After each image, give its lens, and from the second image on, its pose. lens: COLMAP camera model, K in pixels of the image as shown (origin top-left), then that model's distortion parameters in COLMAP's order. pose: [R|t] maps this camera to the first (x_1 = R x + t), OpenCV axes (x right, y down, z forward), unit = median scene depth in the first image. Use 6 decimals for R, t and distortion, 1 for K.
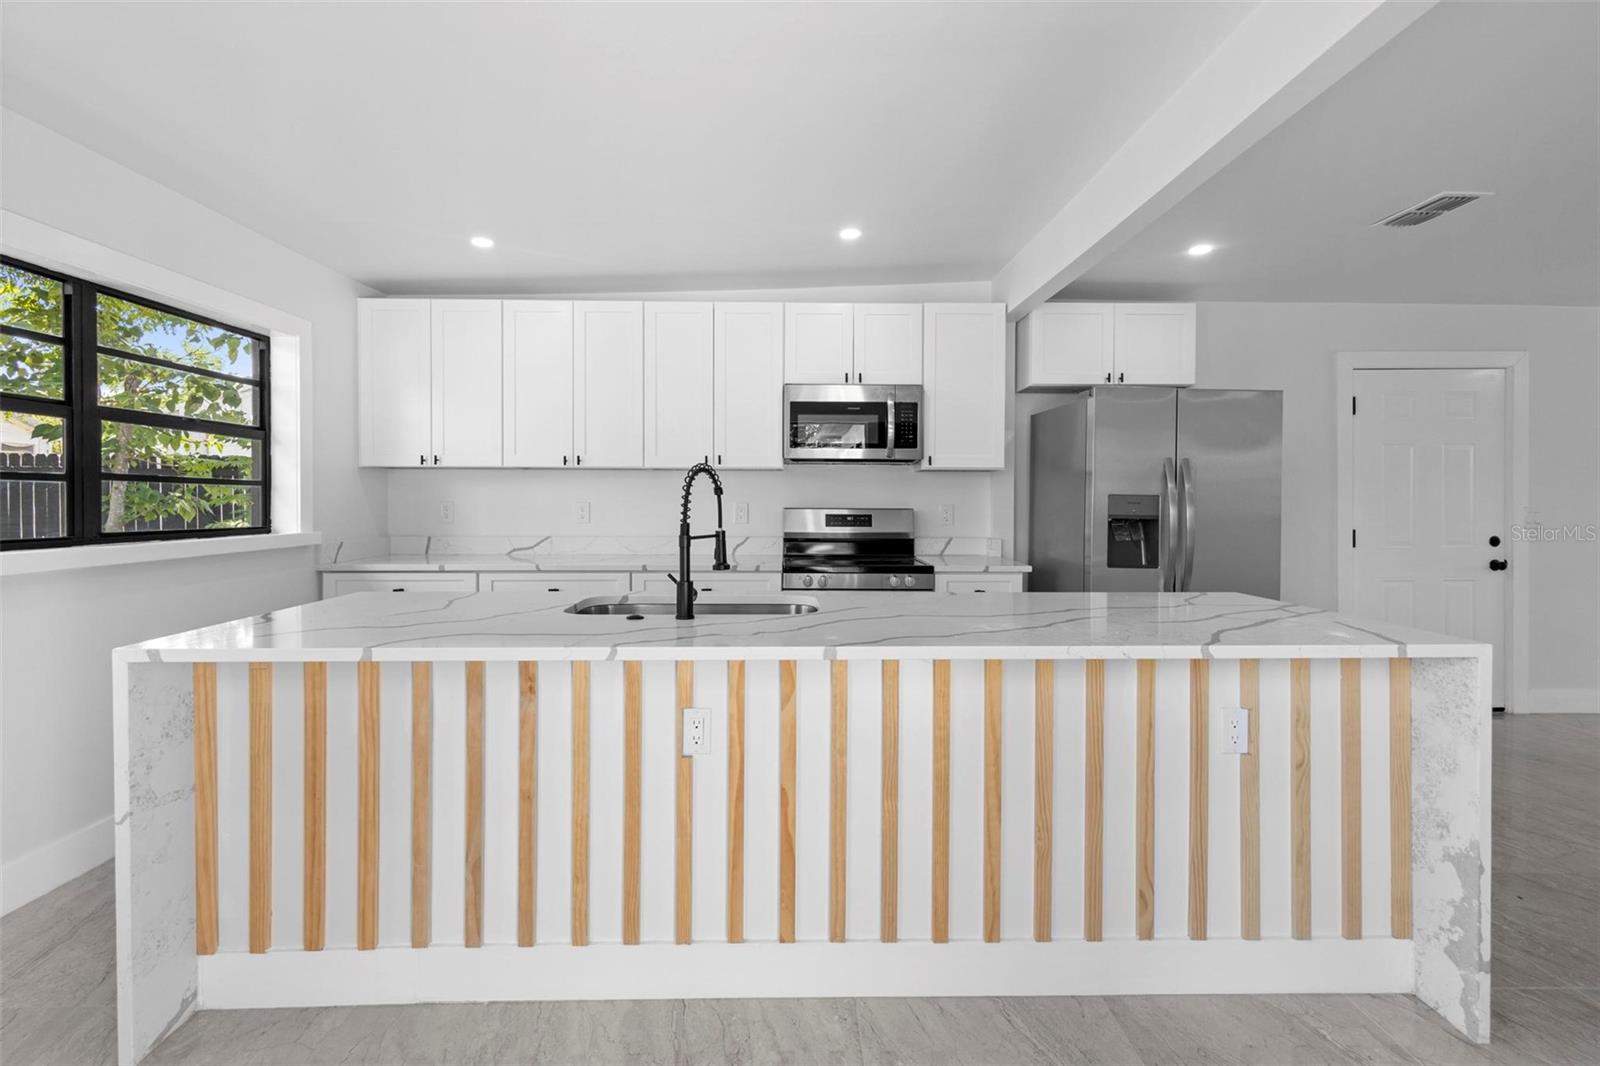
lens RADIAL K [[737.8, 0, 798.6], [0, 737.8, 517.4], [0, 0, 1]] dist [0.006618, -0.000014]
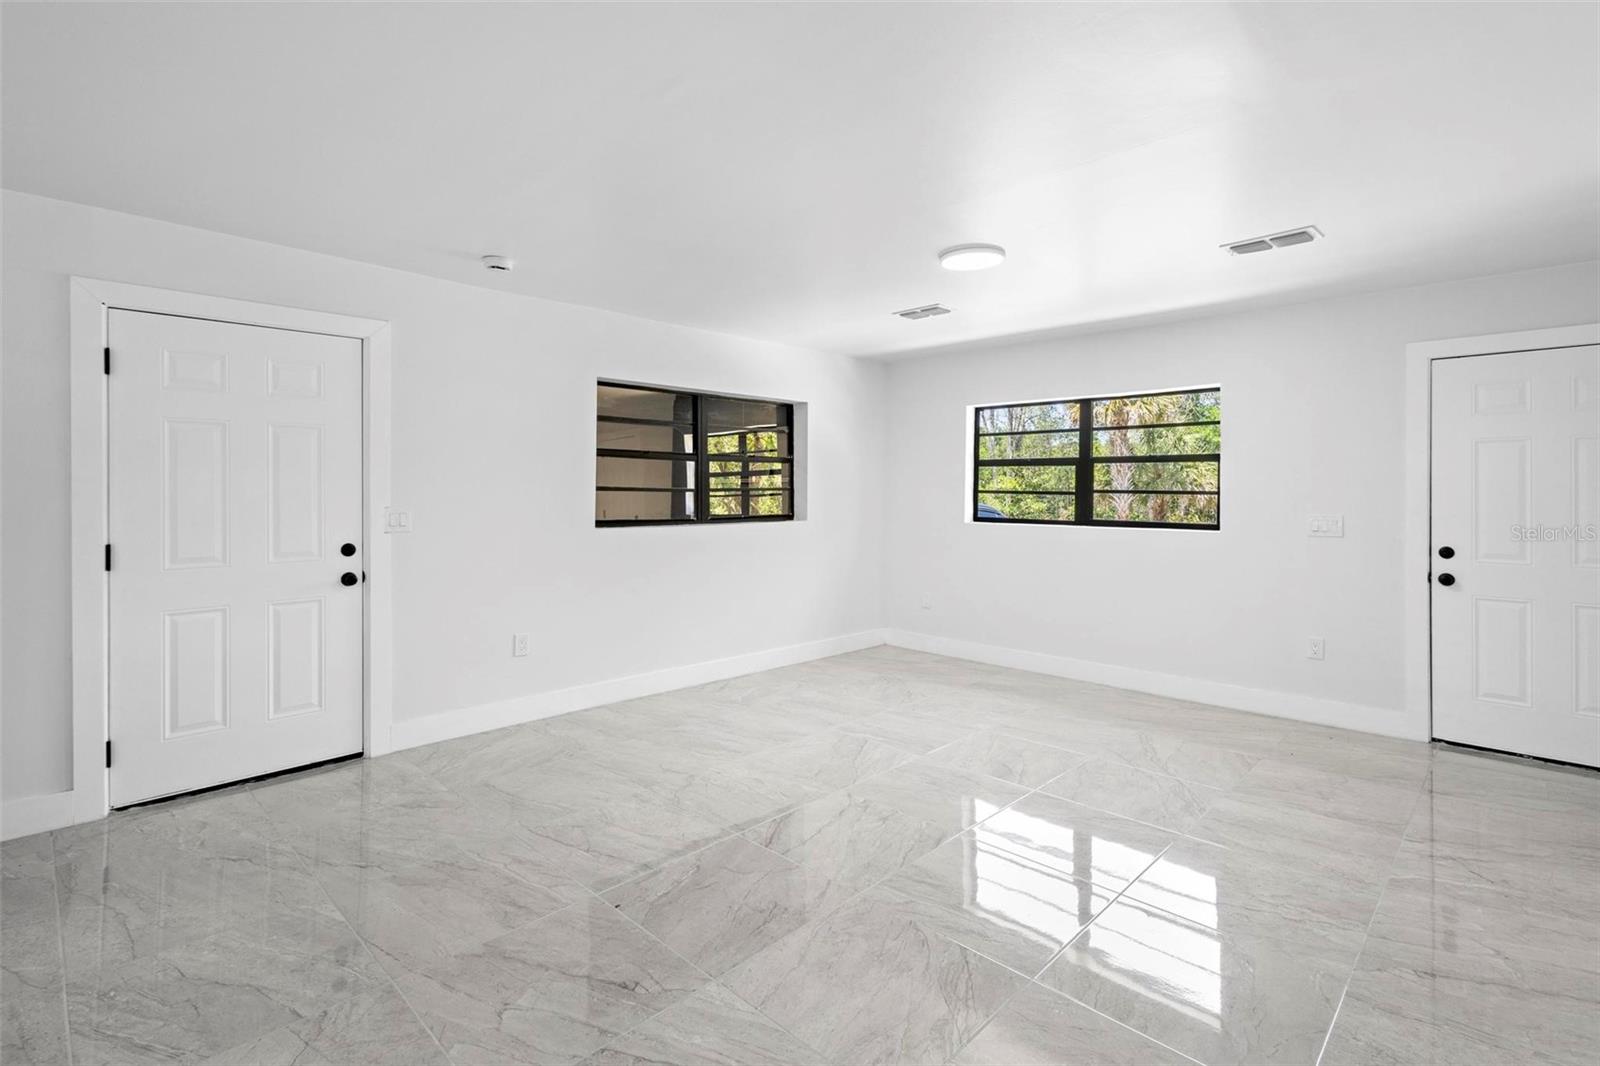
lens RADIAL K [[749.2, 0, 803.1], [0, 749.2, 493.8], [0, 0, 1]] dist [0.008943, 0.000293]
pose [[0.706236, -0.002550, 0.707972, 0.833625], [0.013006, 0.999871, -0.009373, -0.017342], [-0.707857, 0.015828, 0.706178, 0.078508]]
